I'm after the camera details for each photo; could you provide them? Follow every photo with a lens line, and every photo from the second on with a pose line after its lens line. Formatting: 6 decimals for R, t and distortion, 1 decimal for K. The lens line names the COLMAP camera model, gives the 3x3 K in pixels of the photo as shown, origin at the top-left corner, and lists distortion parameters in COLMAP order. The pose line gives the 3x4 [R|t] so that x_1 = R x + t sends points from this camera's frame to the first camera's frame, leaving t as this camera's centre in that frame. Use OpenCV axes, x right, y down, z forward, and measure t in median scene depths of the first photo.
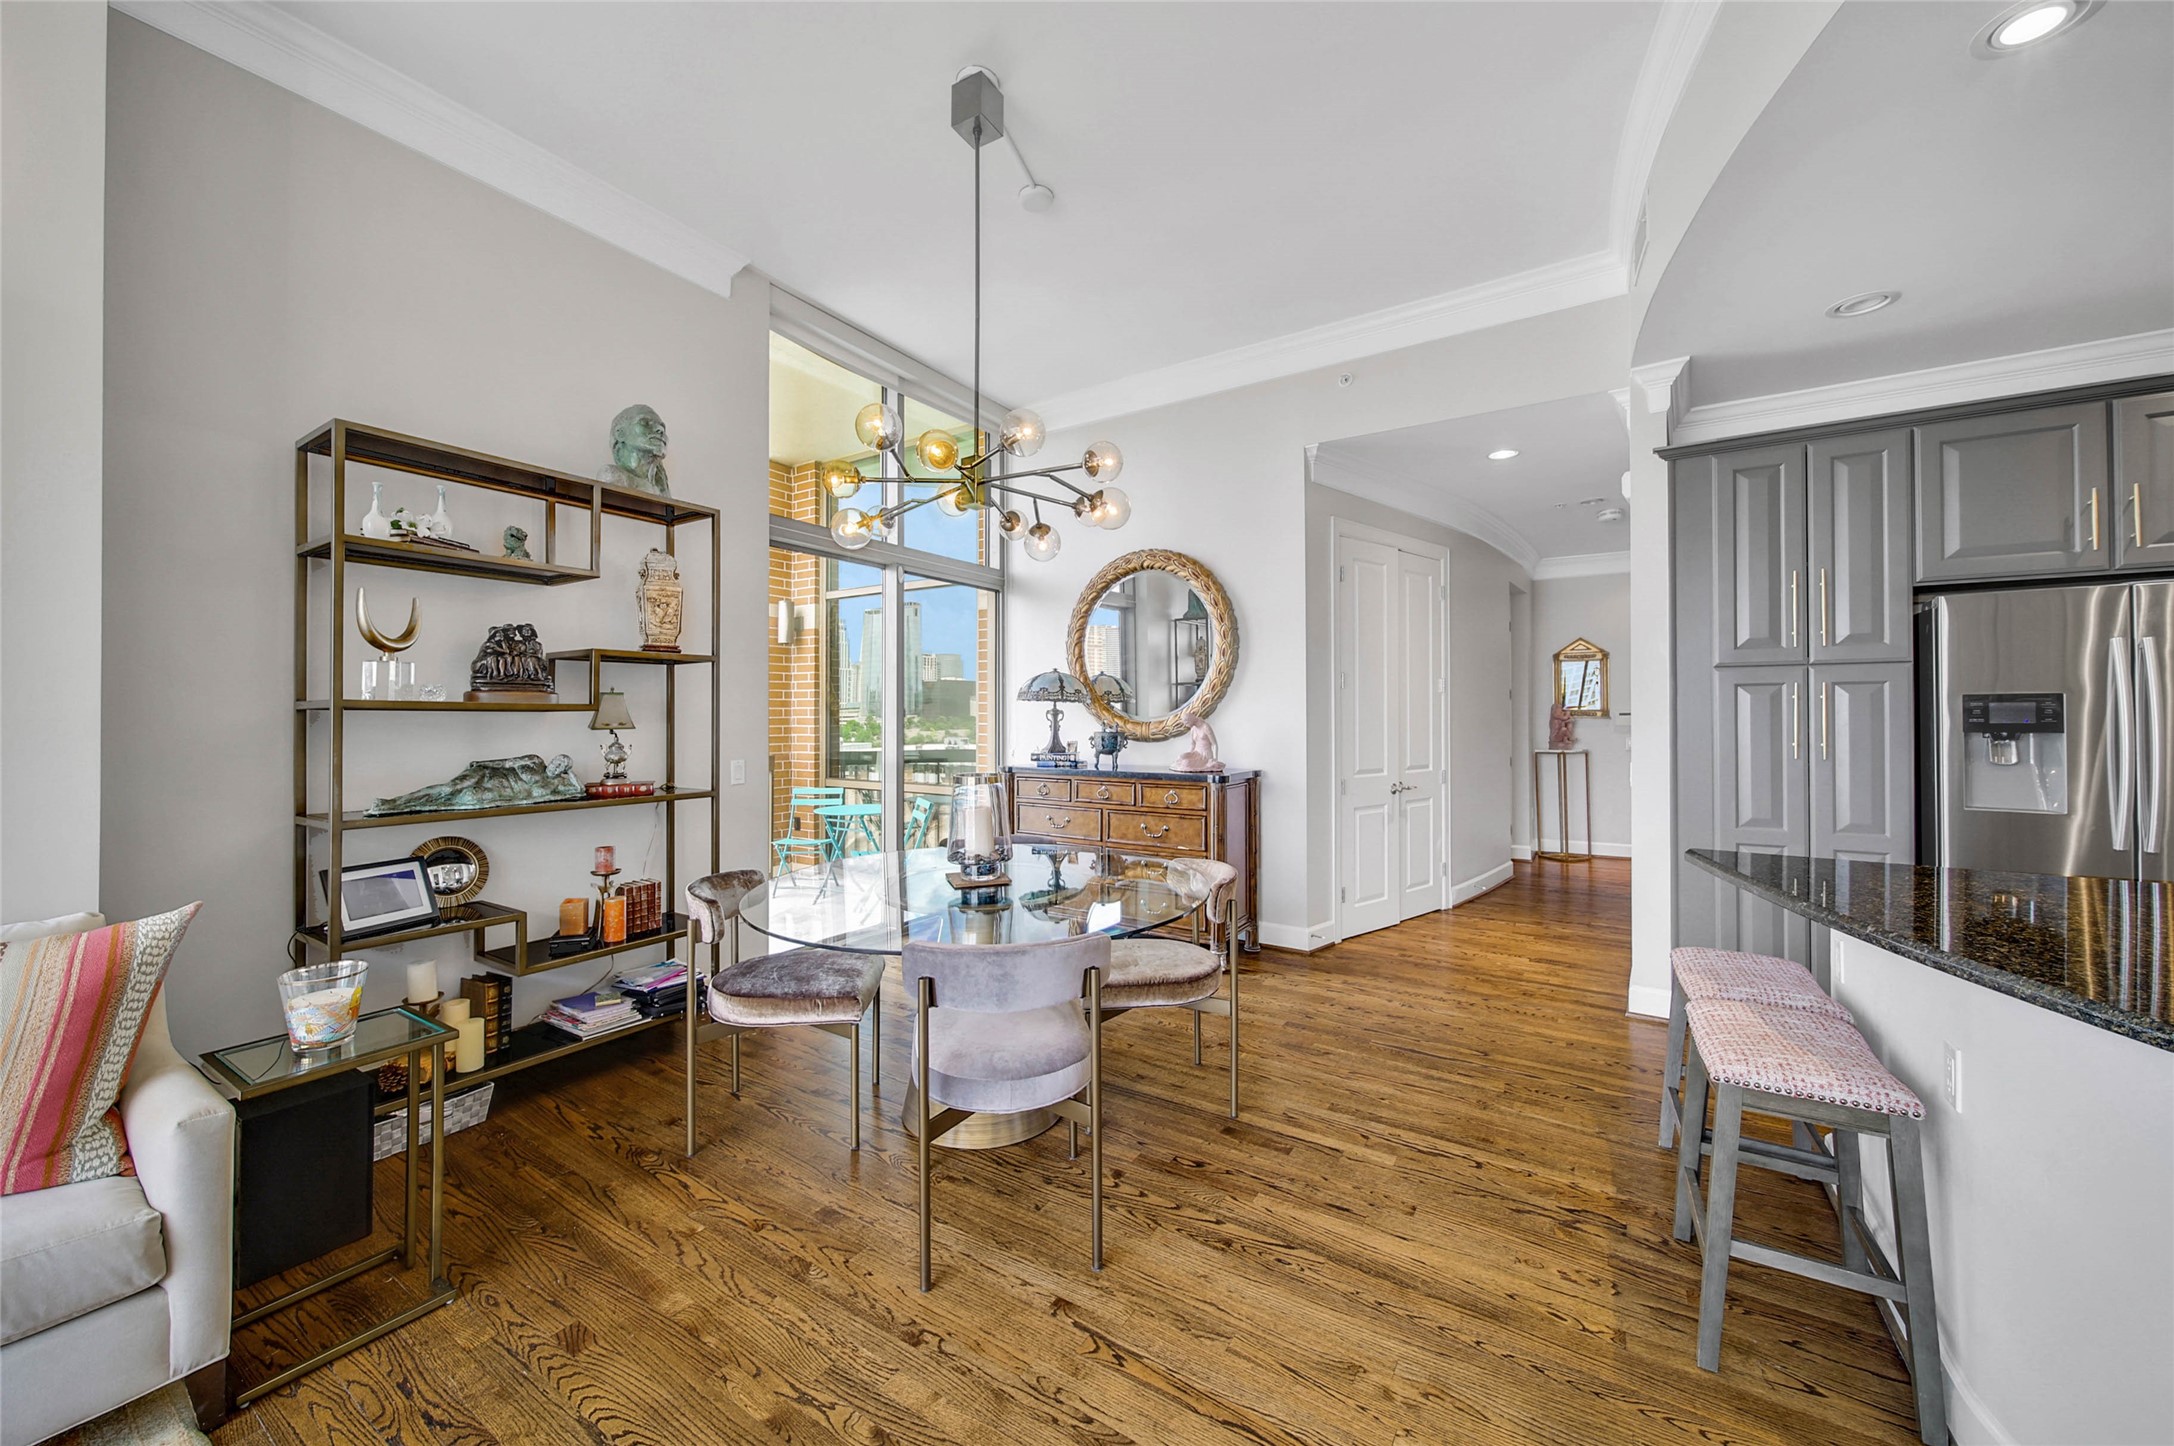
lens RADIAL K [[800.0, 0, 1082.3], [0, 800.0, 714.1], [0, 0, 1]] dist [-0.001007, -0.000075]
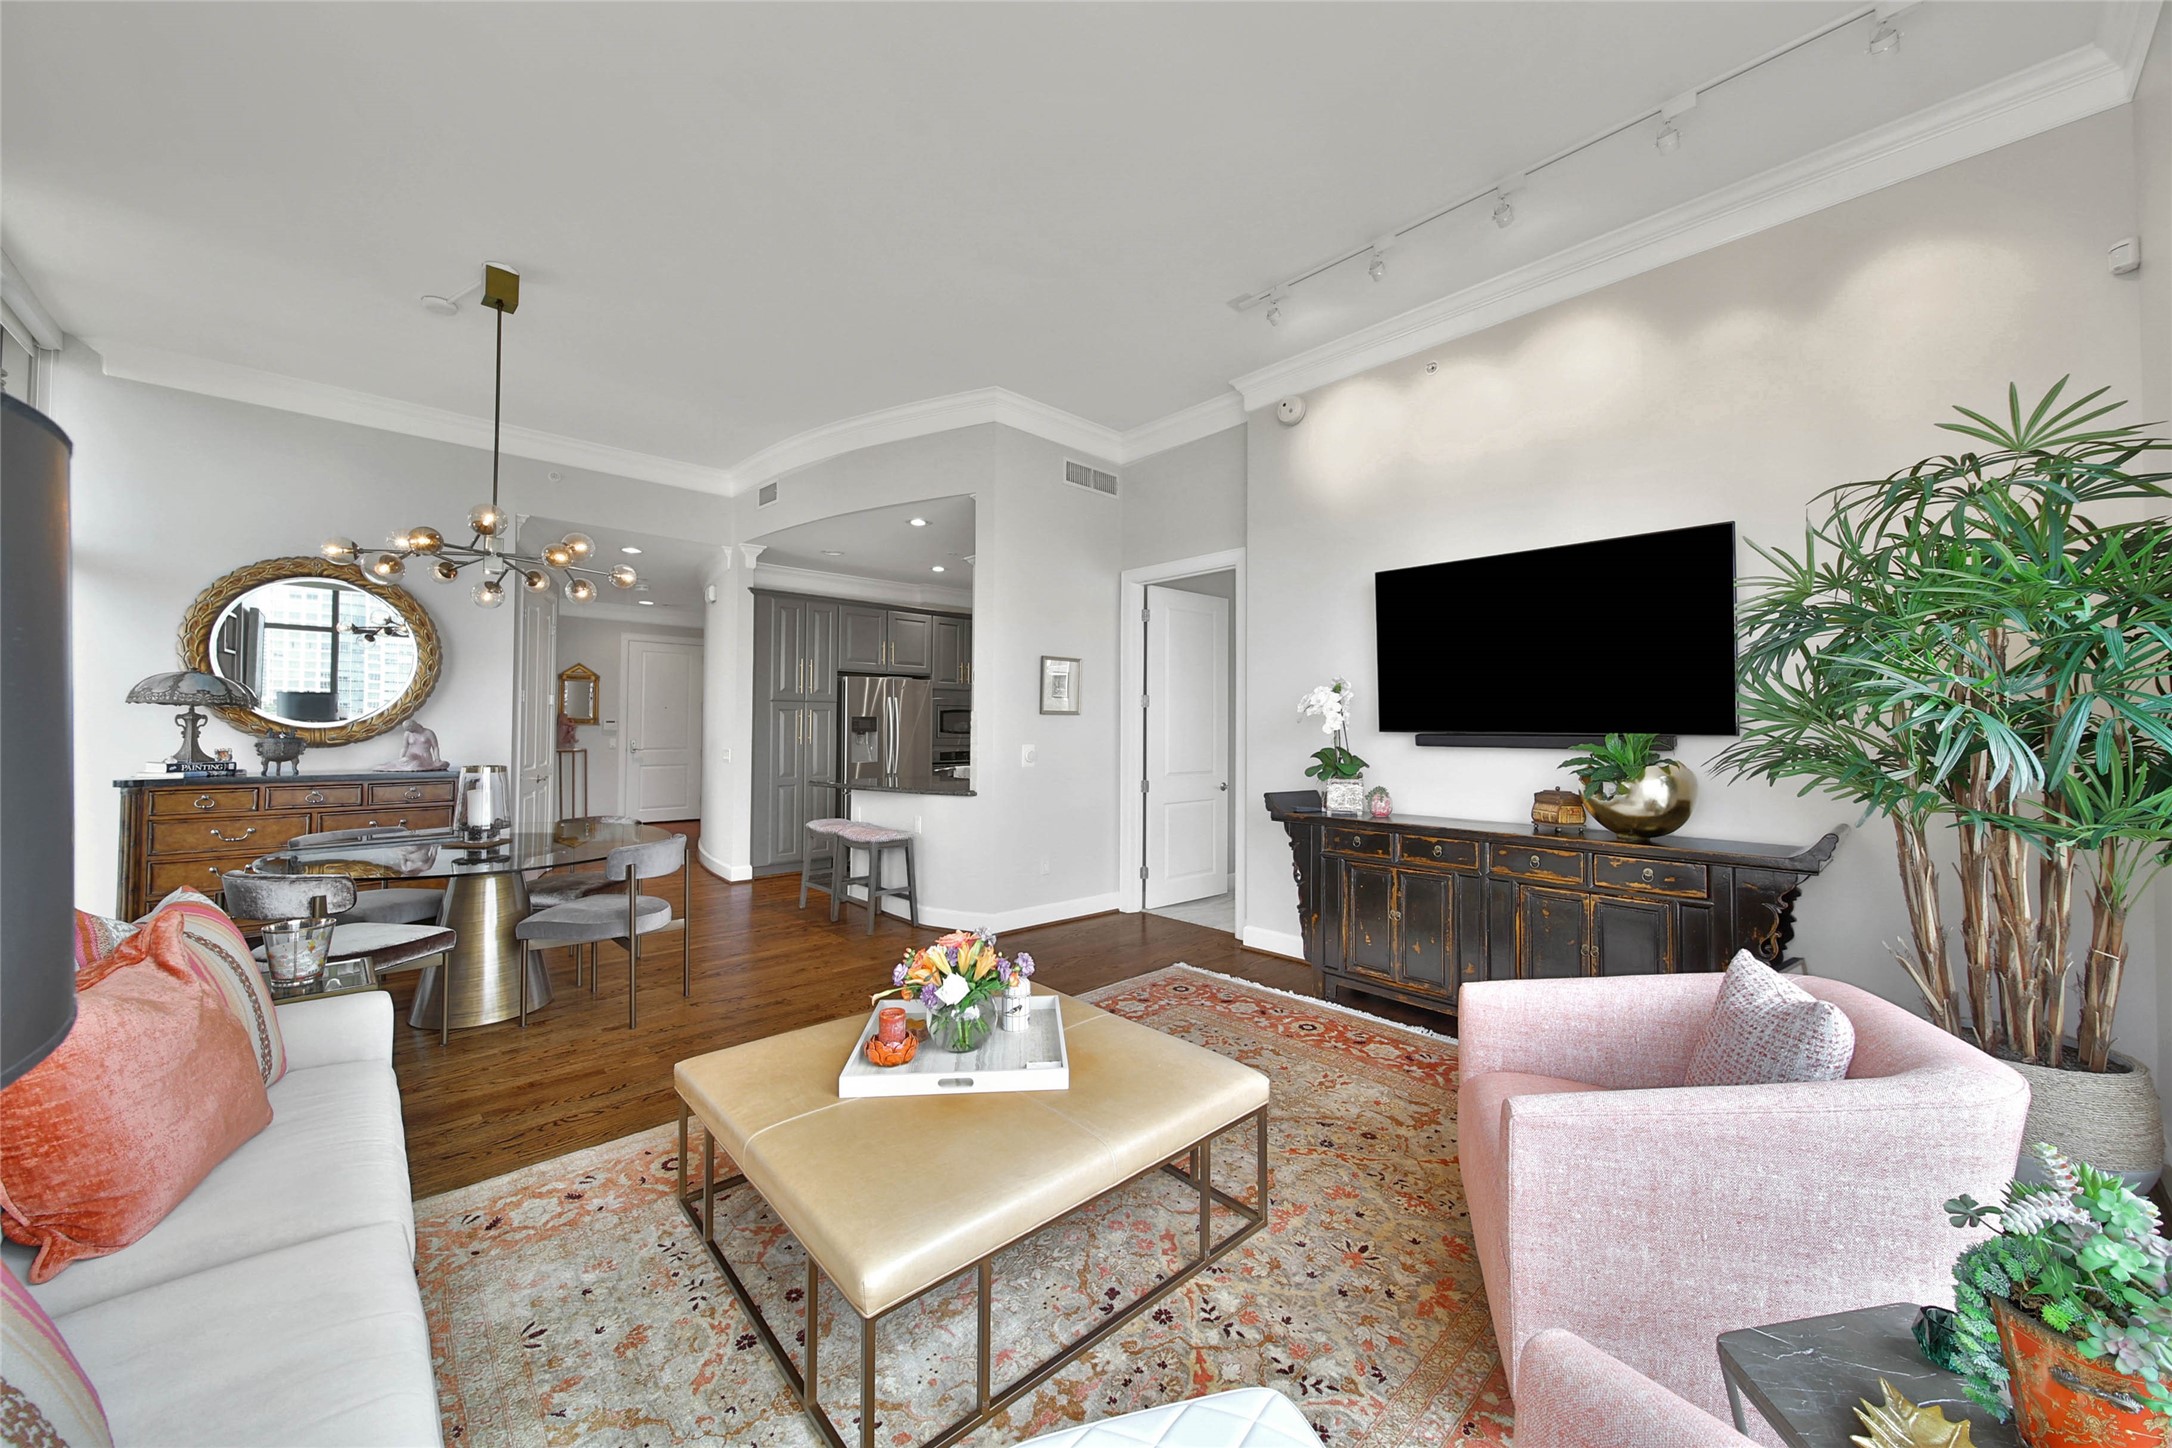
lens RADIAL K [[794.3, 0, 1088.3], [0, 794.3, 726.2], [0, 0, 1]] dist [-0.000991, -0.000203]
pose [[0.243966, 0.000425, 0.969784, -0.667362], [-0.010965, 0.999937, 0.002321, -0.005092], [-0.969722, -0.011200, 0.243956, -0.190131]]
